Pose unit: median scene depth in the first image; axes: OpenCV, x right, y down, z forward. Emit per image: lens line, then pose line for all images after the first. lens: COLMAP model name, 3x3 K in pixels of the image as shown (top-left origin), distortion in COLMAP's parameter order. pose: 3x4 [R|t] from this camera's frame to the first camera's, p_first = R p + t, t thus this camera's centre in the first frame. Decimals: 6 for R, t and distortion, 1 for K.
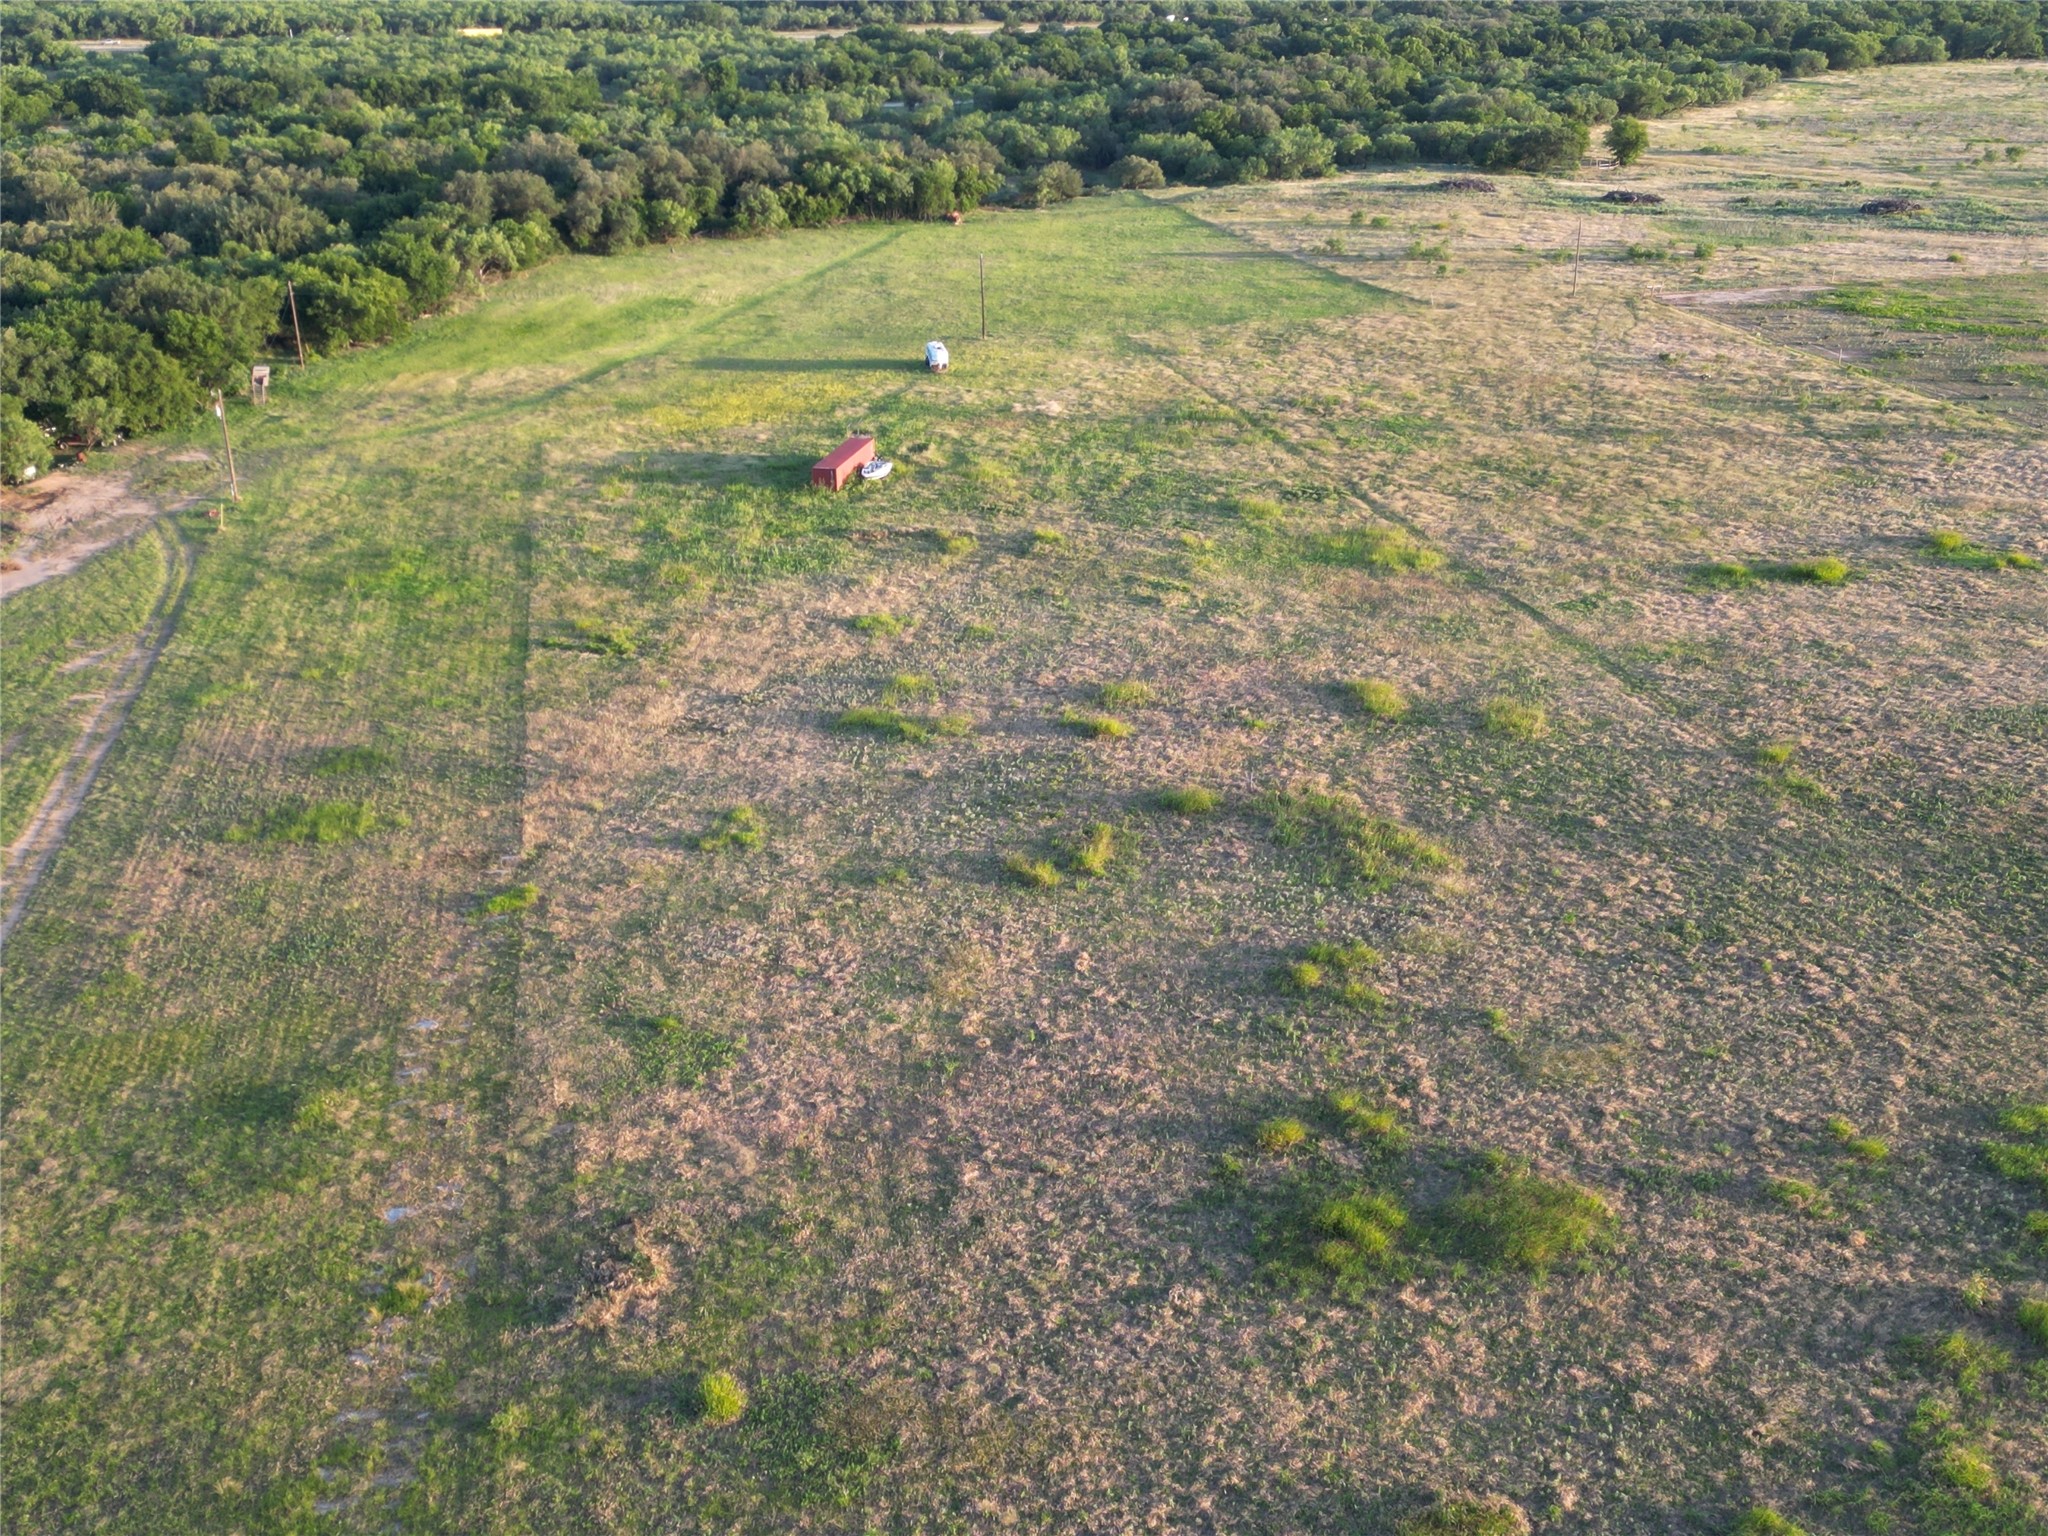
lens RADIAL K [[2053.2, 0, 1005.9], [0, 2053.2, 765.7], [0, 0, 1]] dist [0.063086, 0.000000]
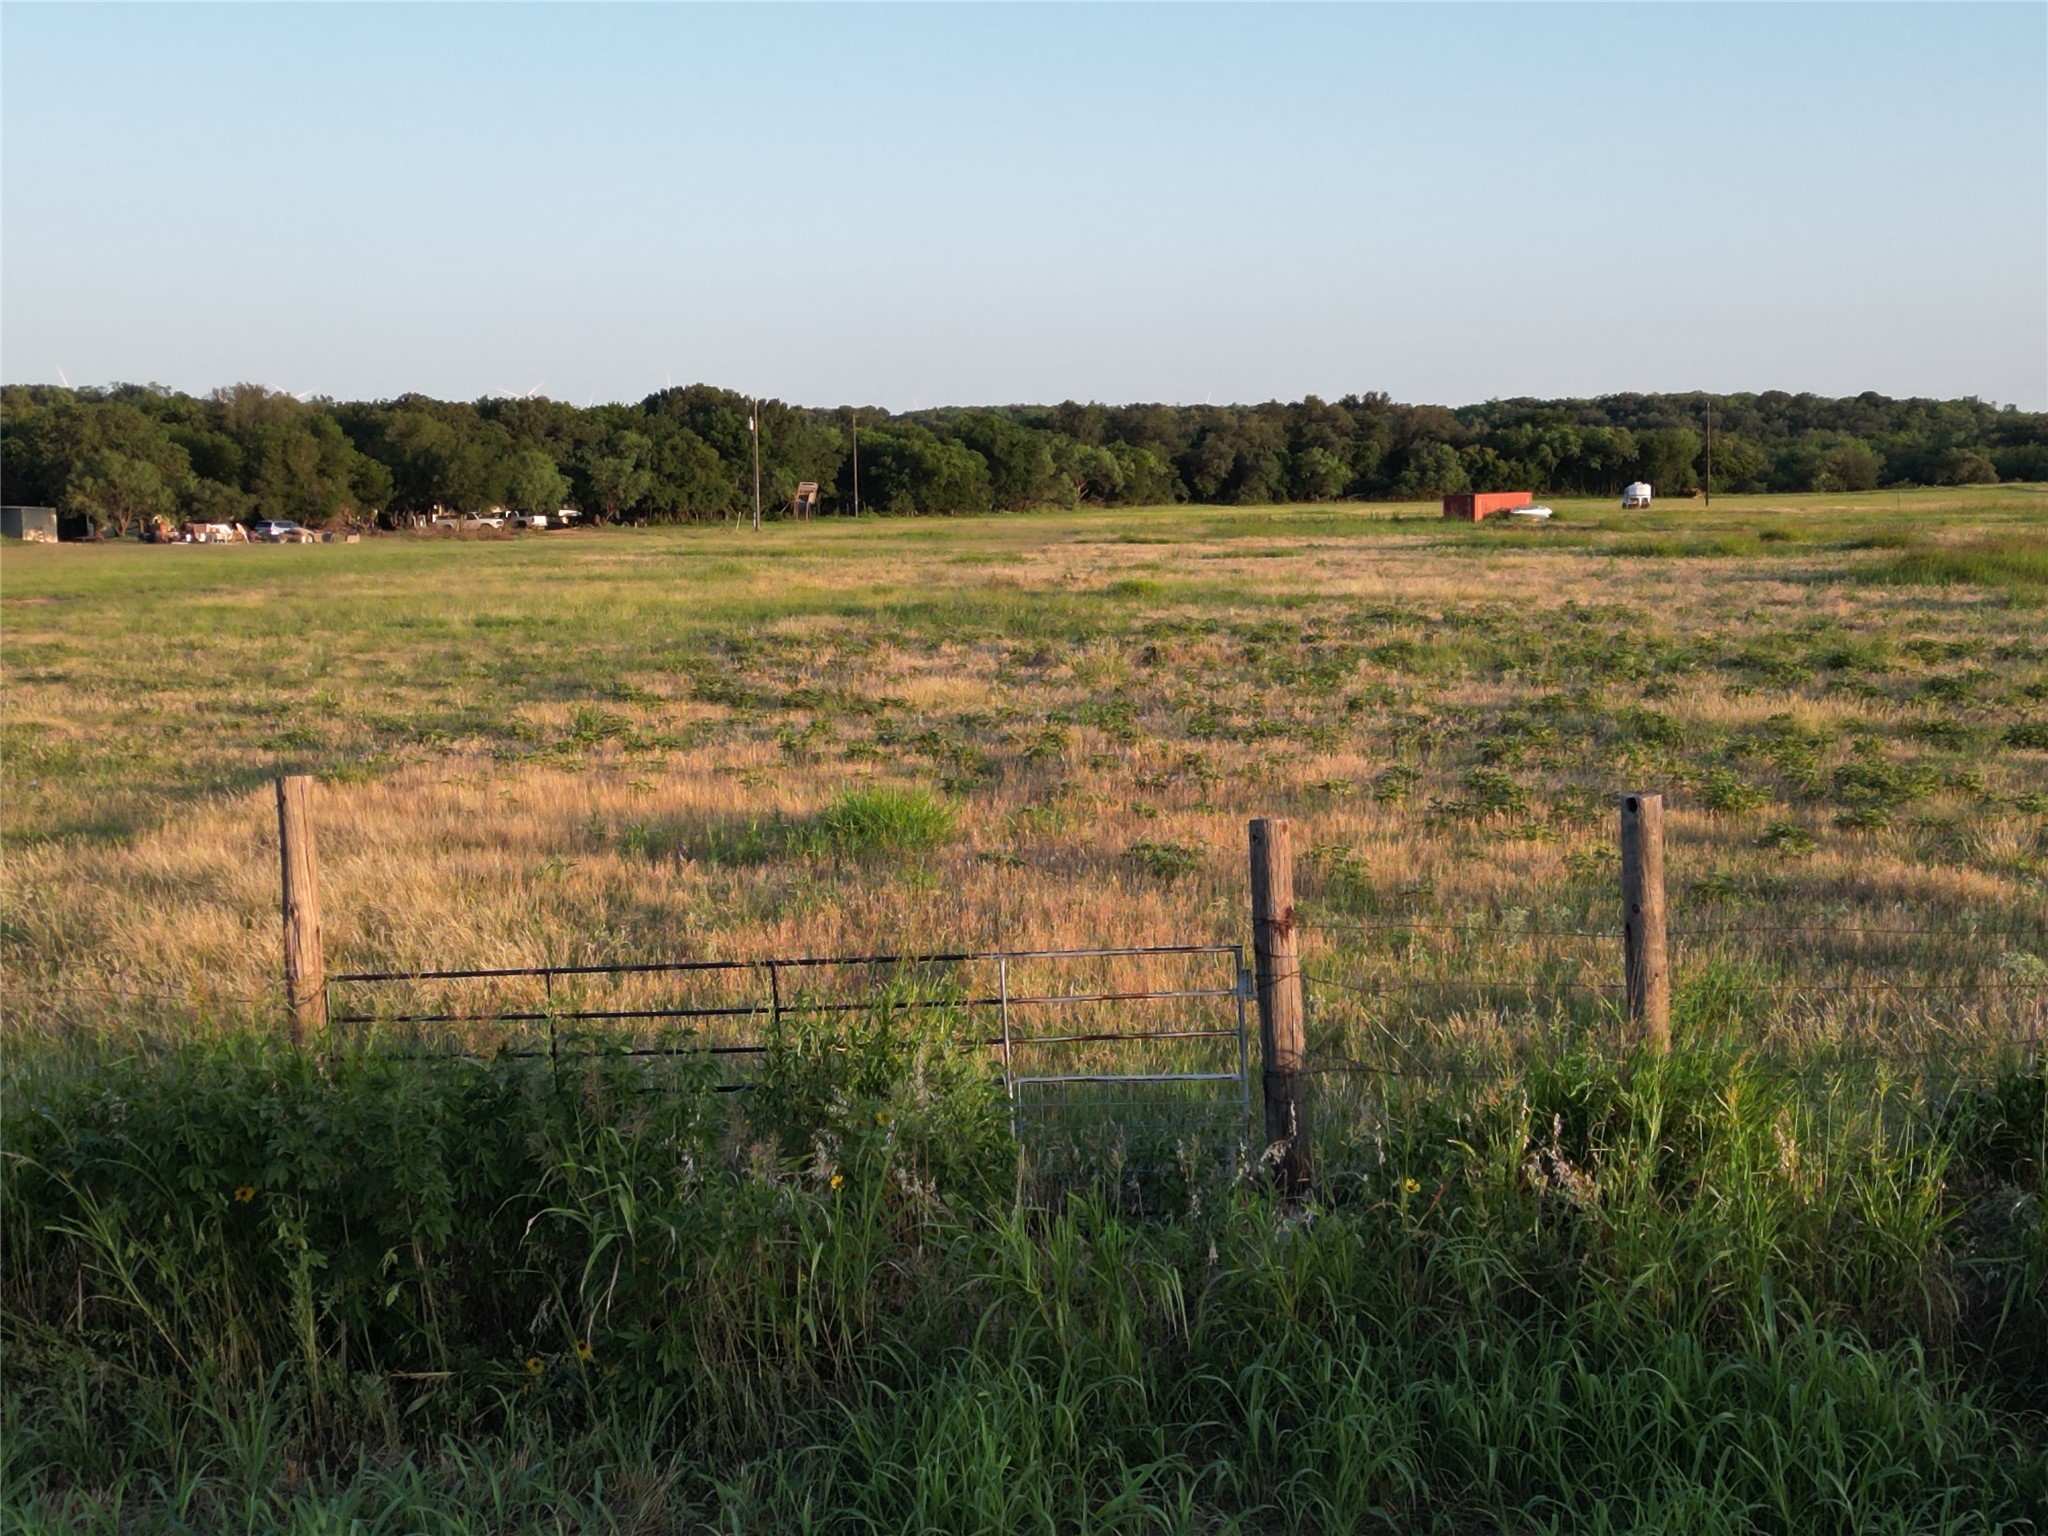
lens RADIAL K [[2820.9, 0, 1017.2], [0, 2820.9, 766.3], [0, 0, 1]] dist [0.118199, 0.000000]
pose [[0.961450, 0.029476, -0.273395, 0.038559], [-0.106417, 0.956651, -0.271098, 0.218749], [0.253553, 0.289741, 0.922909, -0.001130]]
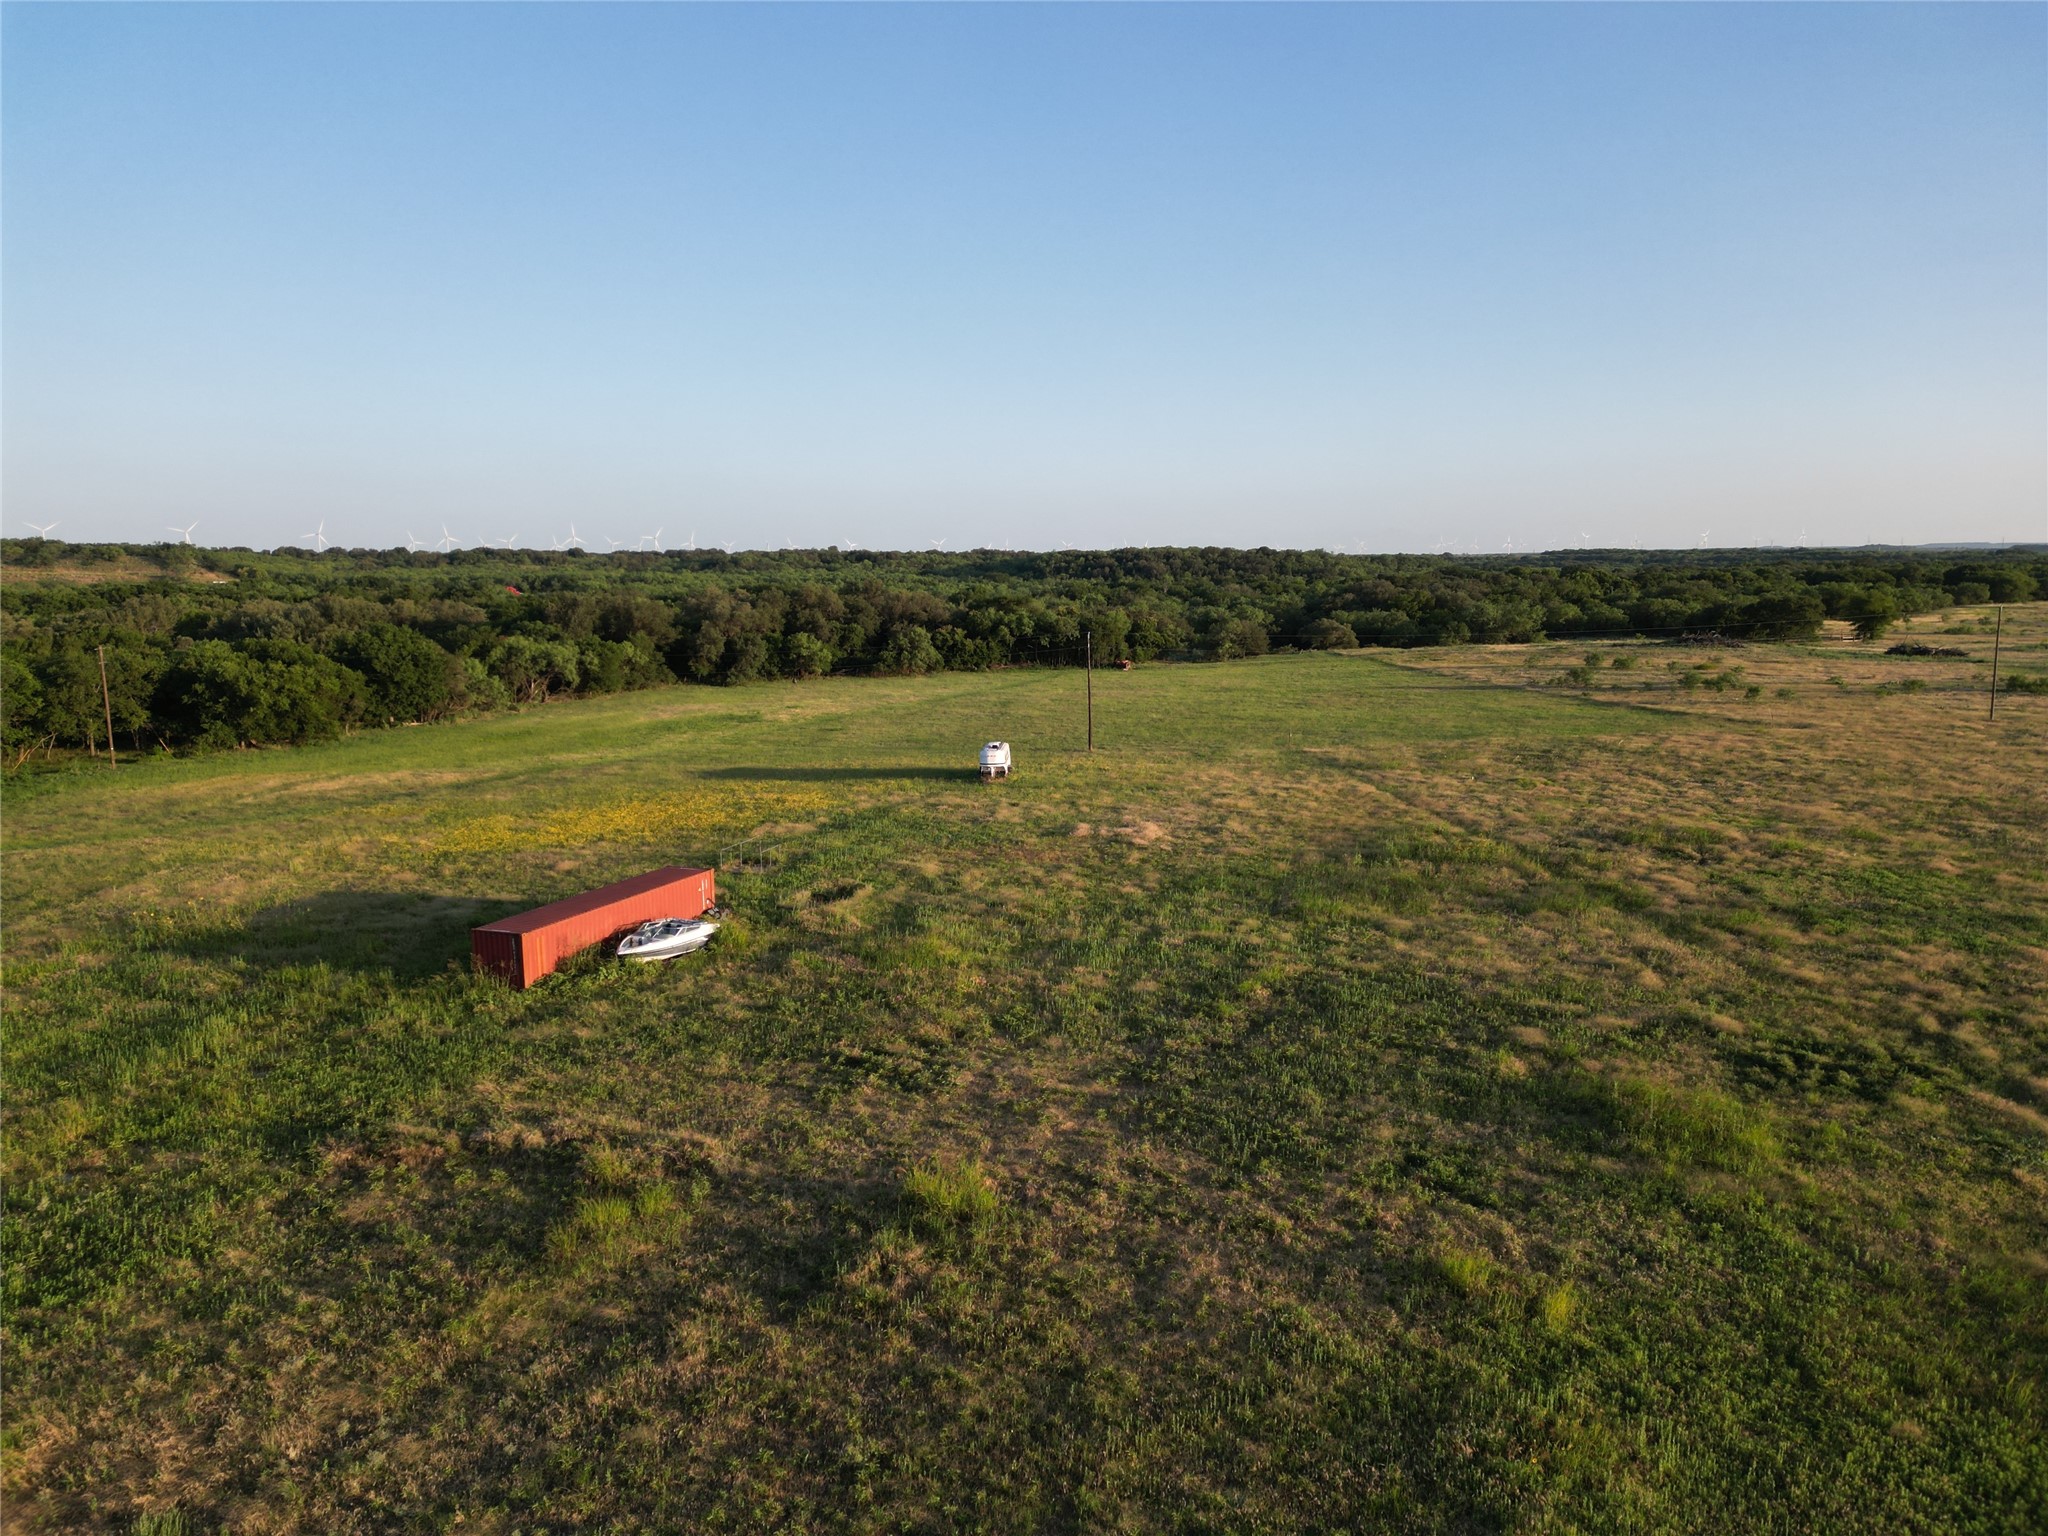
lens RADIAL K [[1403.0, 0, 1015.7], [0, 1403.0, 779.0], [0, 0, 1]] dist [0.091758, -0.010516]
pose [[0.986656, 0.019936, -0.161593, 0.046701], [-0.058907, 0.968950, -0.240136, -0.094035], [0.151788, 0.246451, 0.957195, 0.618118]]
